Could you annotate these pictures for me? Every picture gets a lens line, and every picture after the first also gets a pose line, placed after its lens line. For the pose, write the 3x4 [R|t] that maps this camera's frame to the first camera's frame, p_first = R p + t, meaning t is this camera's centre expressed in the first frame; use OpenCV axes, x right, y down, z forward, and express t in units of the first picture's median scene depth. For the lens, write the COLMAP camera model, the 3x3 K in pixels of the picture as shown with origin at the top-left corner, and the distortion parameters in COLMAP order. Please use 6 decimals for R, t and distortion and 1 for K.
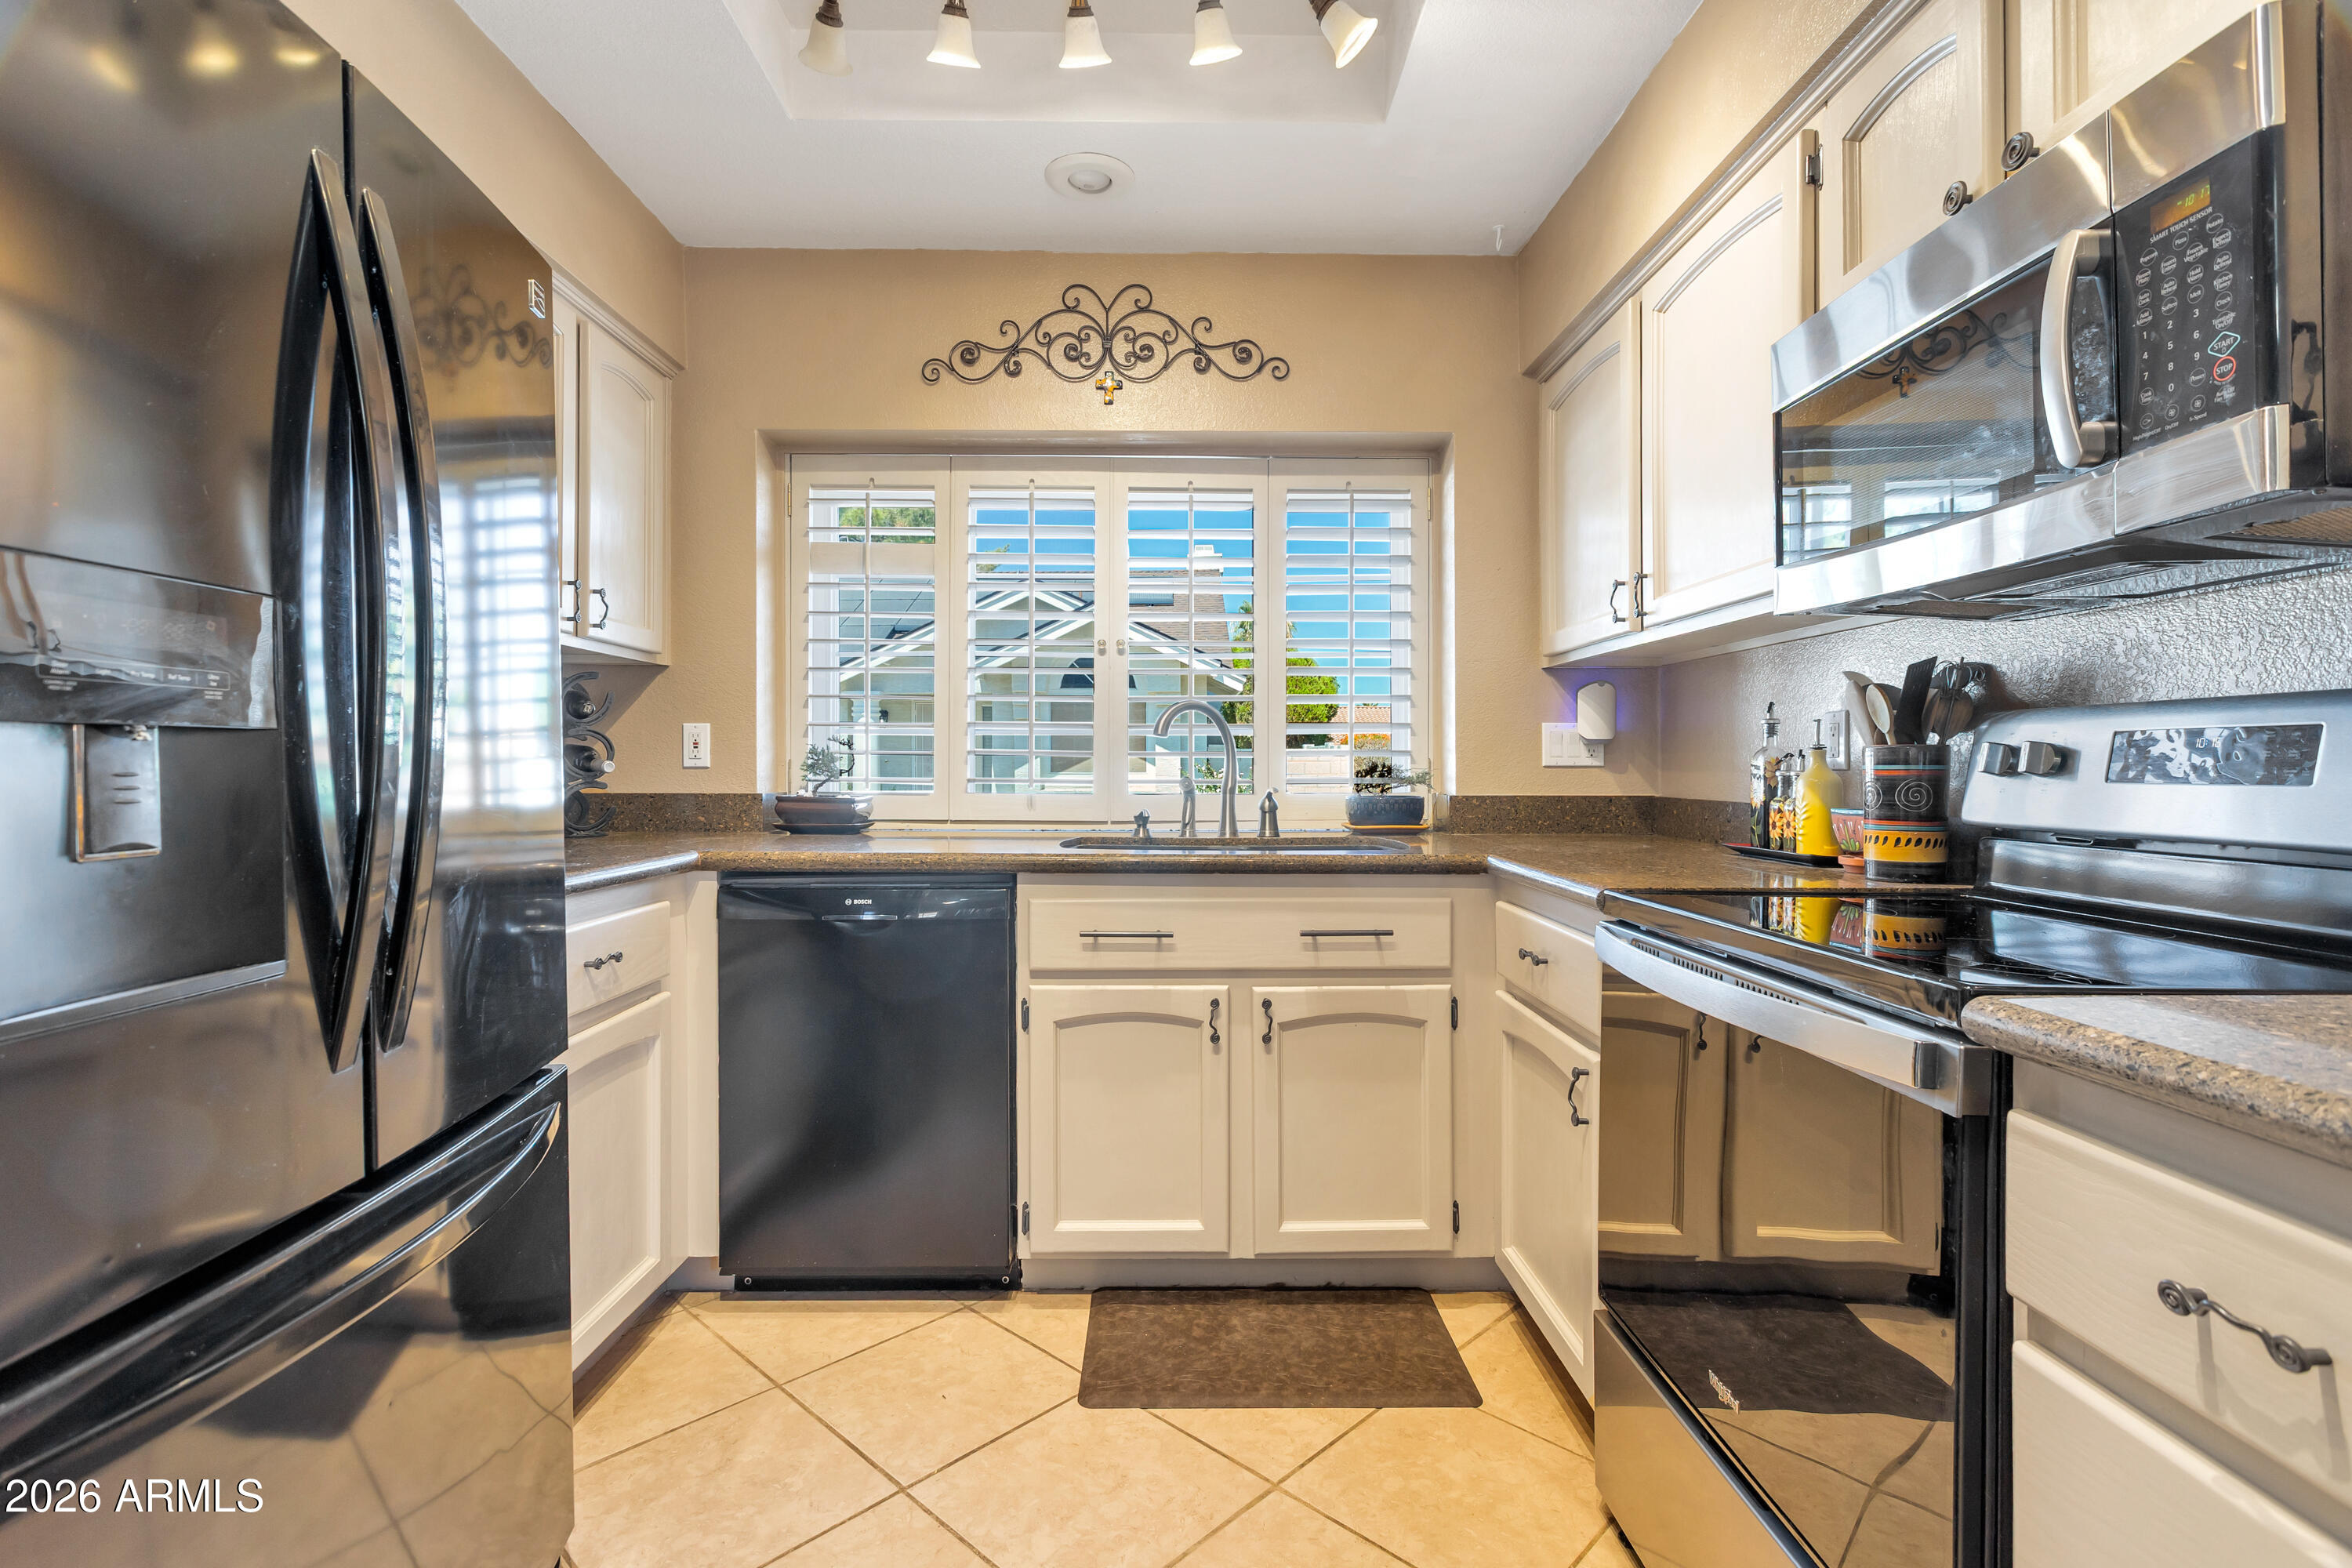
lens RADIAL K [[1115.9, 0, 1187.5], [0, 1115.9, 769.2], [0, 0, 1]] dist [0.002611, 0.001045]
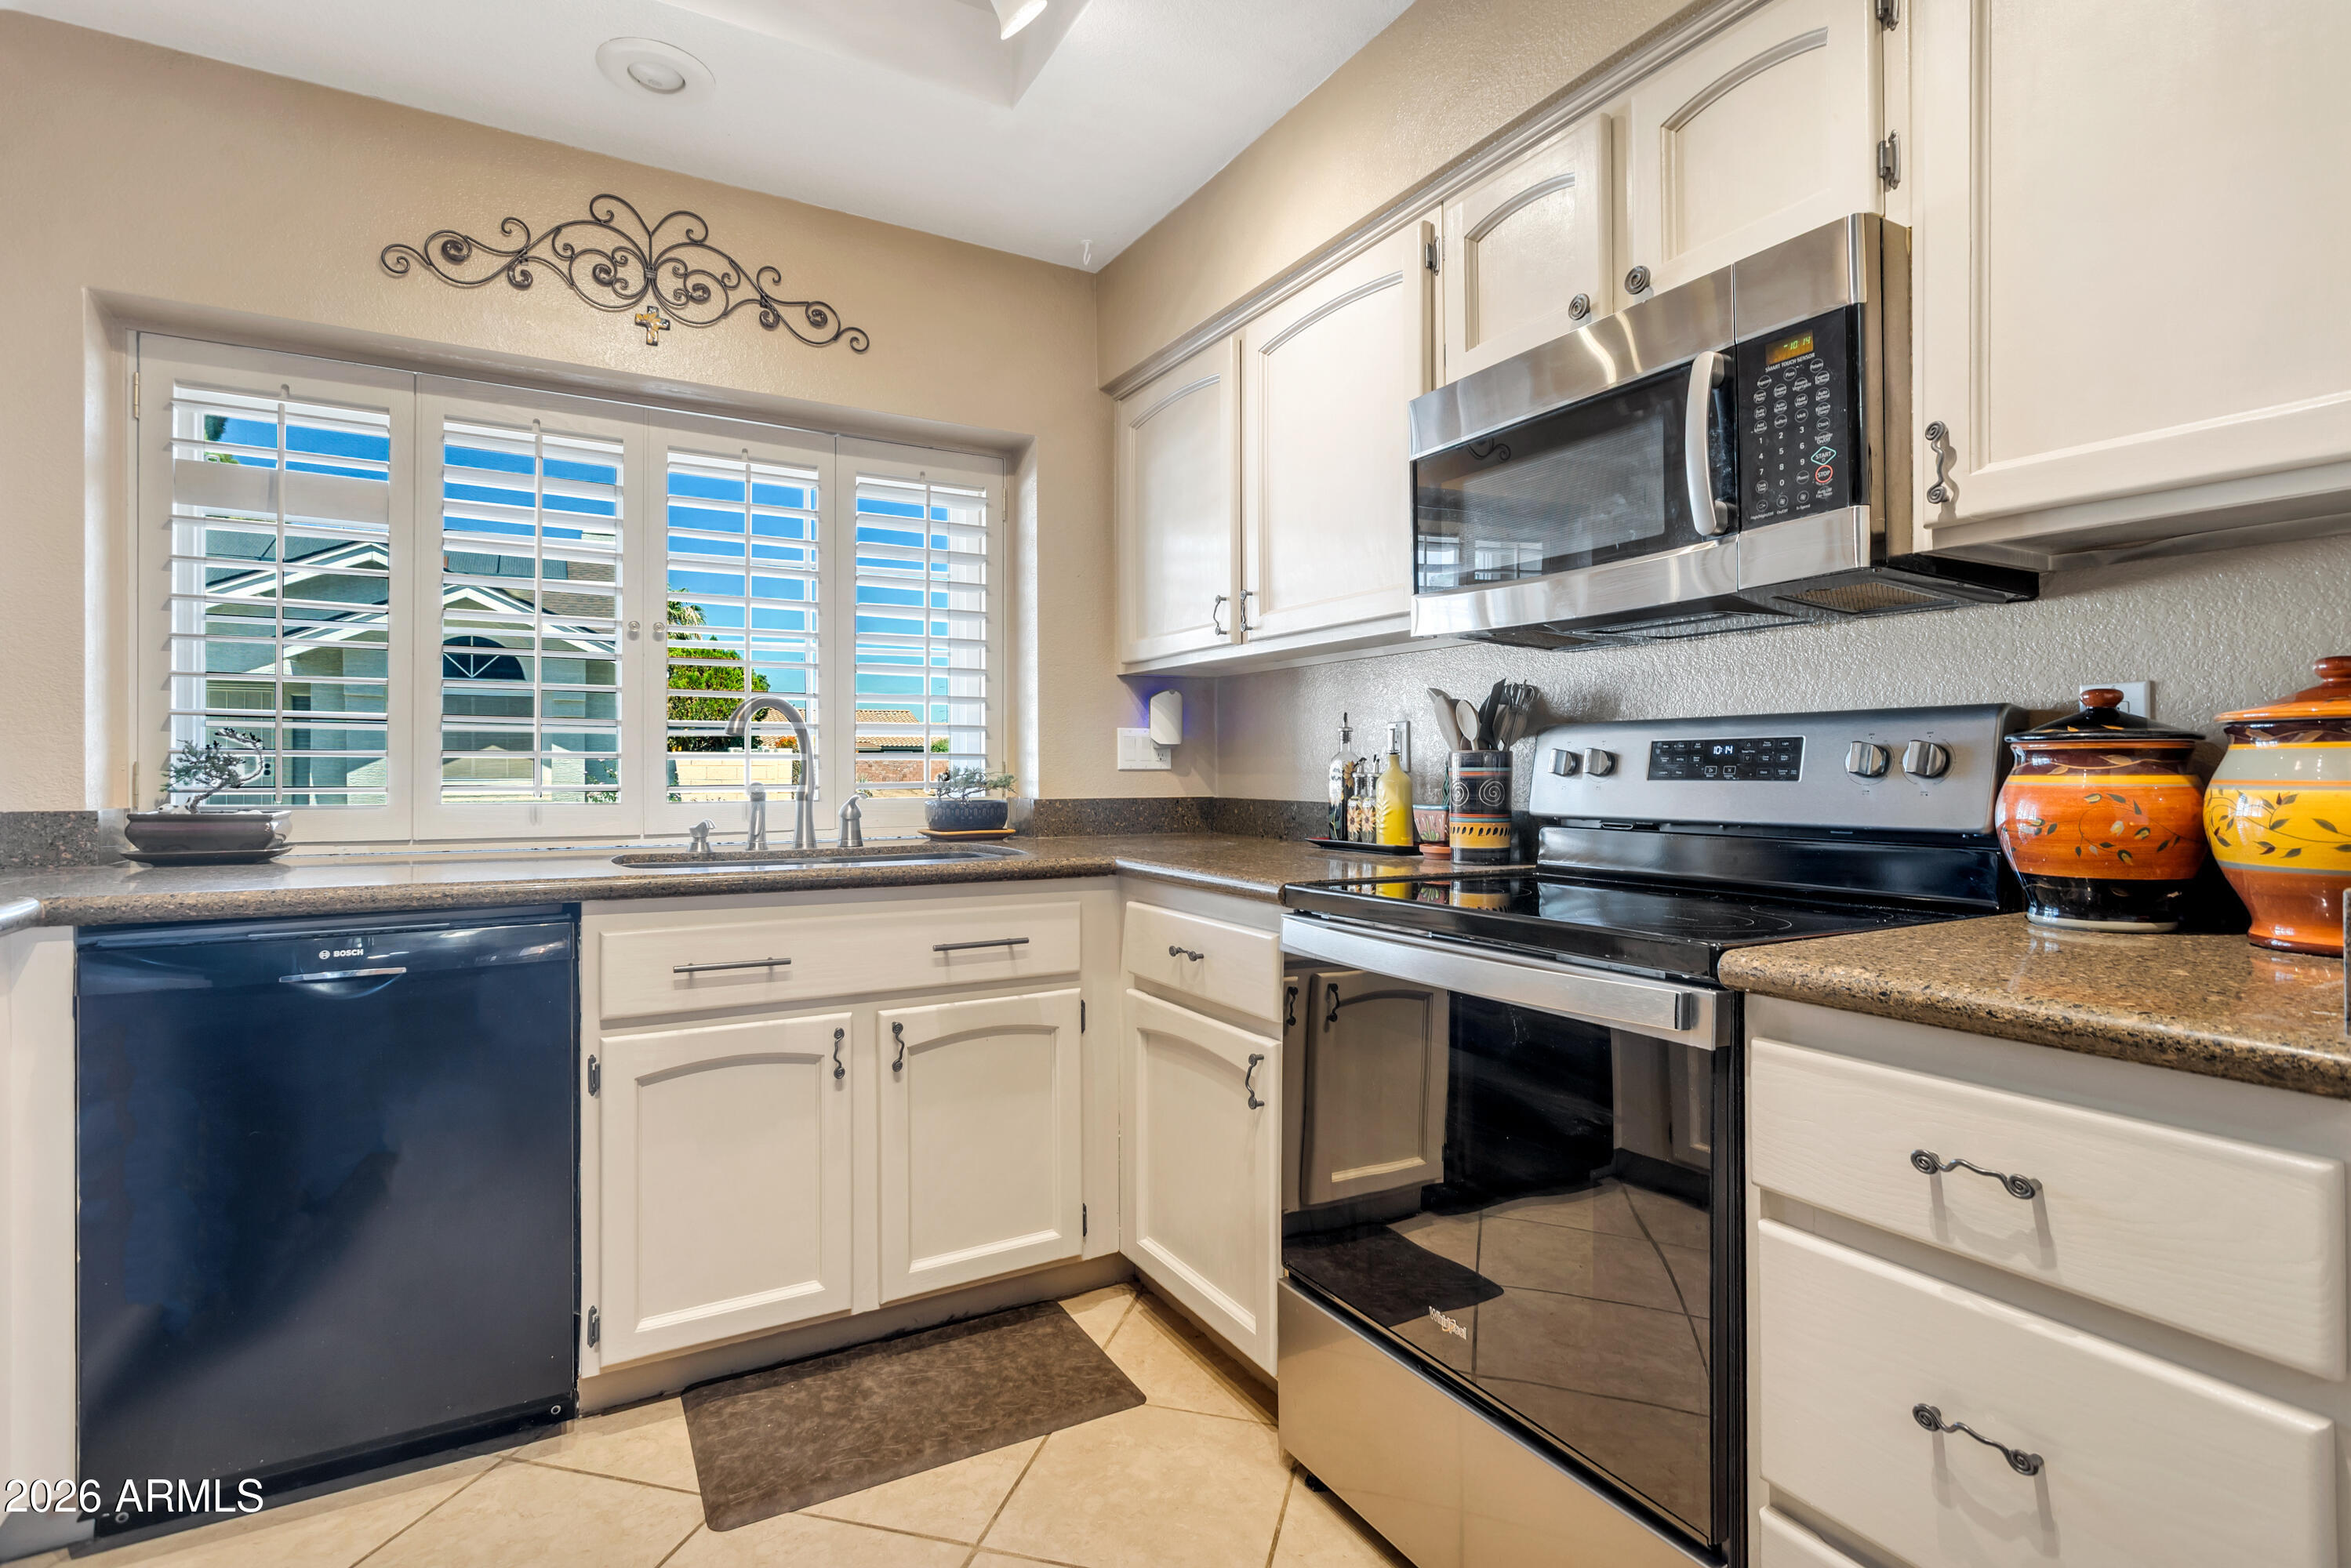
lens RADIAL K [[1115.3, 0, 1186.6], [0, 1115.3, 768.0], [0, 0, 1]] dist [0.002611, 0.001045]
pose [[0.874428, -0.000969, 0.485155, -0.163081], [0.003551, 0.999984, -0.004403, 0.000817], [-0.485143, 0.005573, 0.874417, 0.077482]]
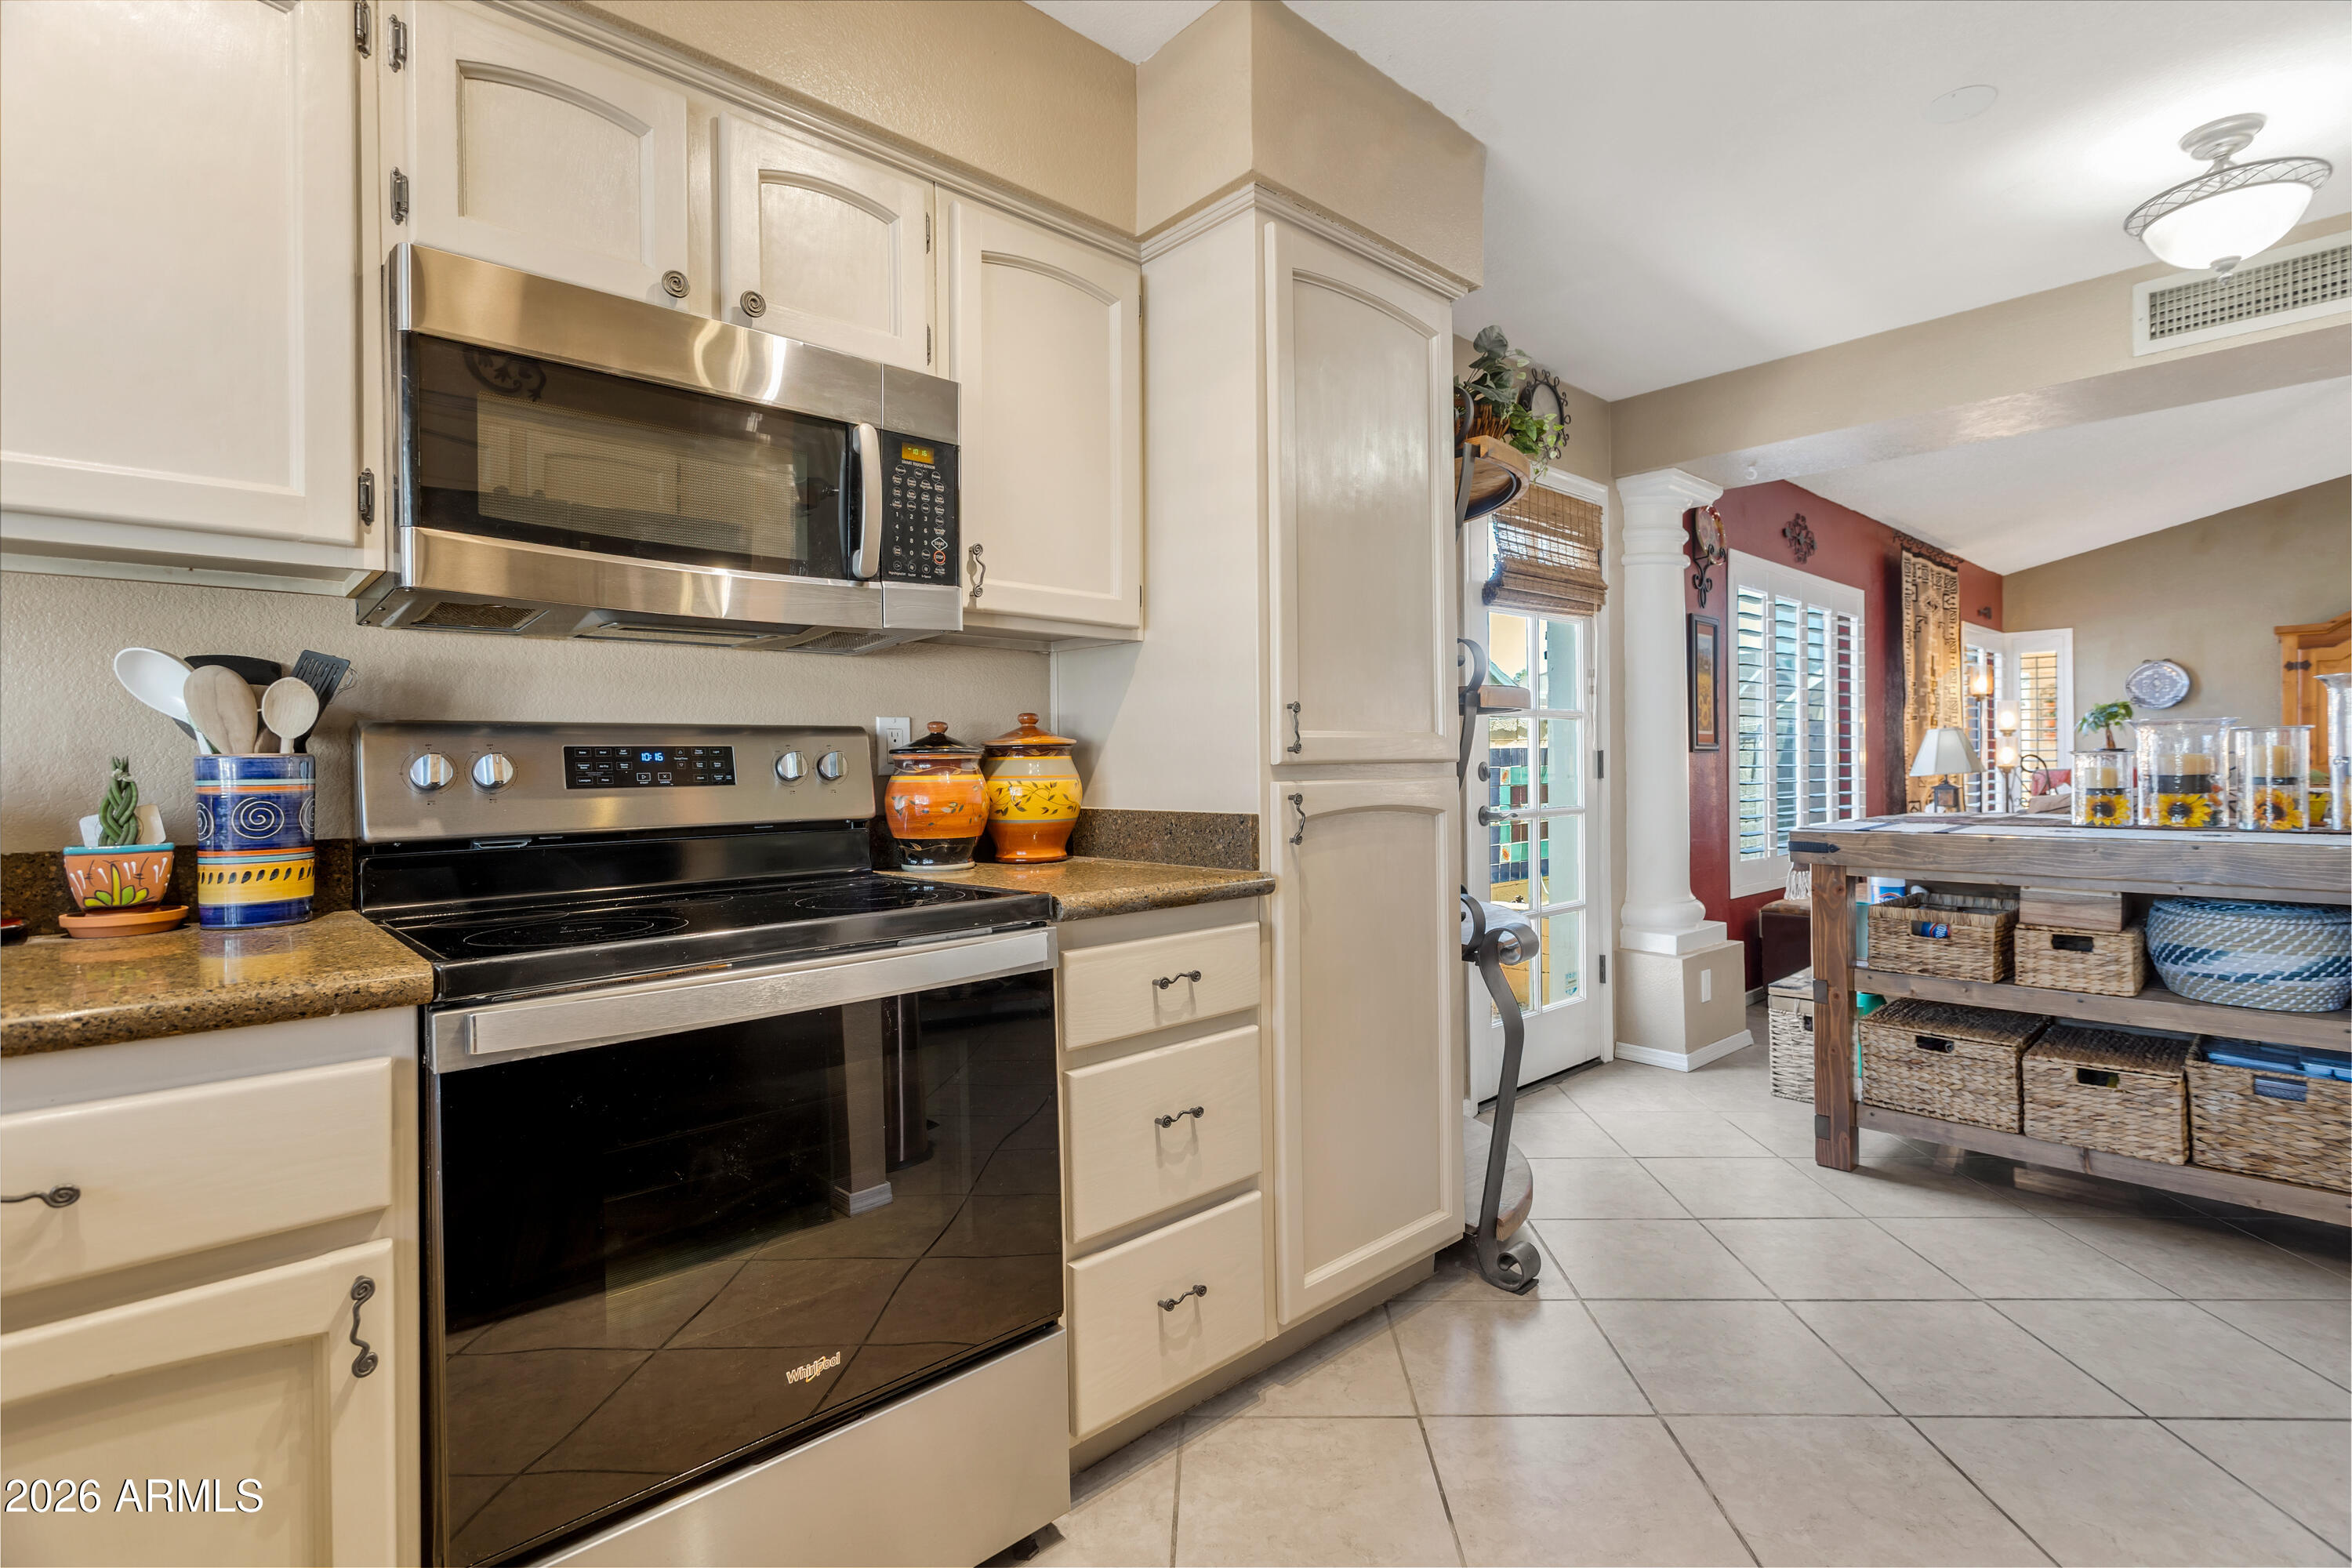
lens RADIAL K [[1115.9, 0, 1189.8], [0, 1115.9, 764.0], [0, 0, 1]] dist [0.002611, 0.001045]
pose [[-0.681587, 0.007703, 0.731696, -0.288435], [0.015082, 0.999880, 0.003523, -0.005307], [-0.731581, 0.013436, -0.681622, 0.790120]]
